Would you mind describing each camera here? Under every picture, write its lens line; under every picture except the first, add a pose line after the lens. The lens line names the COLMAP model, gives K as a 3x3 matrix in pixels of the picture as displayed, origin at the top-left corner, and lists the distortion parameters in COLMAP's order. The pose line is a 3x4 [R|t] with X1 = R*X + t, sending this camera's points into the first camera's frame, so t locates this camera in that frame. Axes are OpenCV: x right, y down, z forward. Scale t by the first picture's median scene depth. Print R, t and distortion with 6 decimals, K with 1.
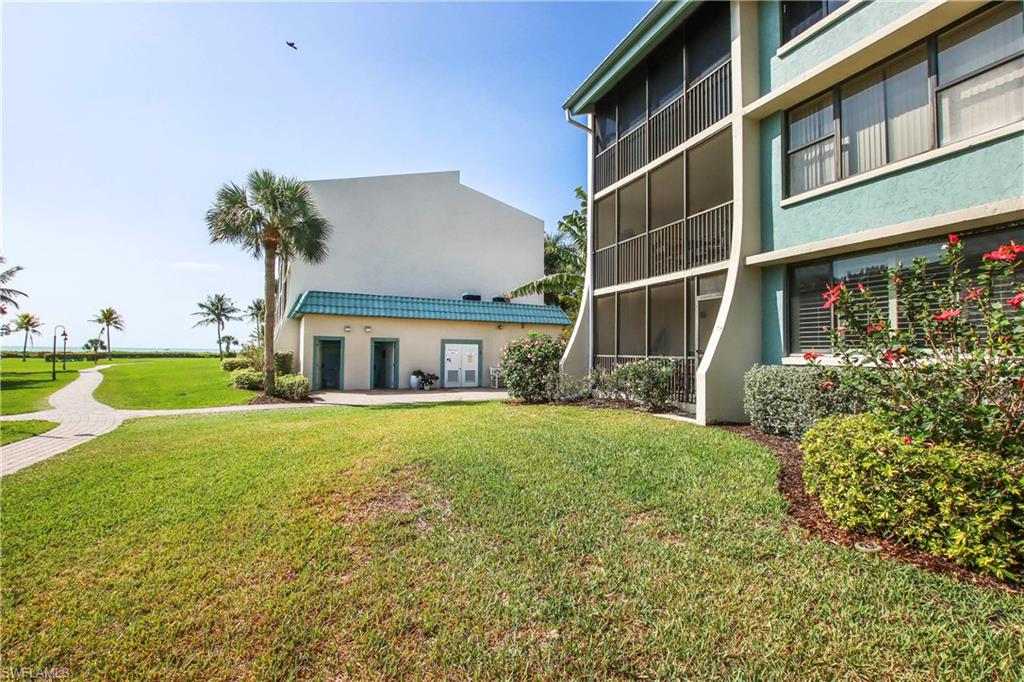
lens RADIAL K [[530.5, 0, 511.7], [0, 530.5, 339.8], [0, 0, 1]] dist [-0.017492, -0.000804]
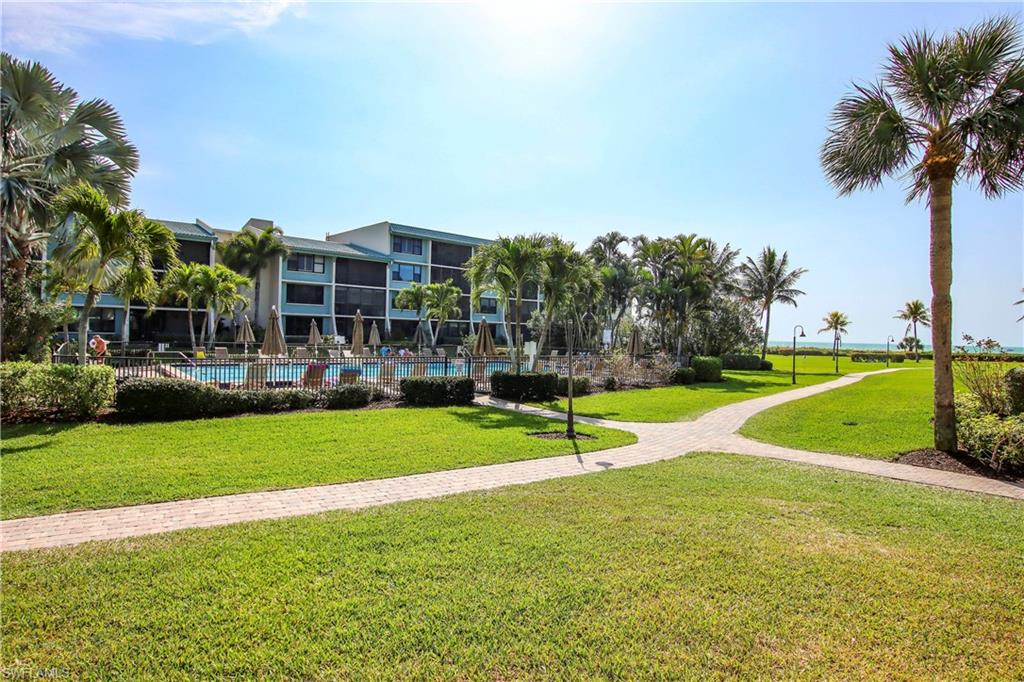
lens RADIAL K [[589.8, 0, 516.4], [0, 589.8, 335.0], [0, 0, 1]] dist [-0.008663, 0.001762]
pose [[0.242977, -0.006686, -0.970009, 0.007682], [0.004884, 0.999972, -0.005669, -0.003053], [0.970020, -0.003360, 0.243003, 0.139632]]
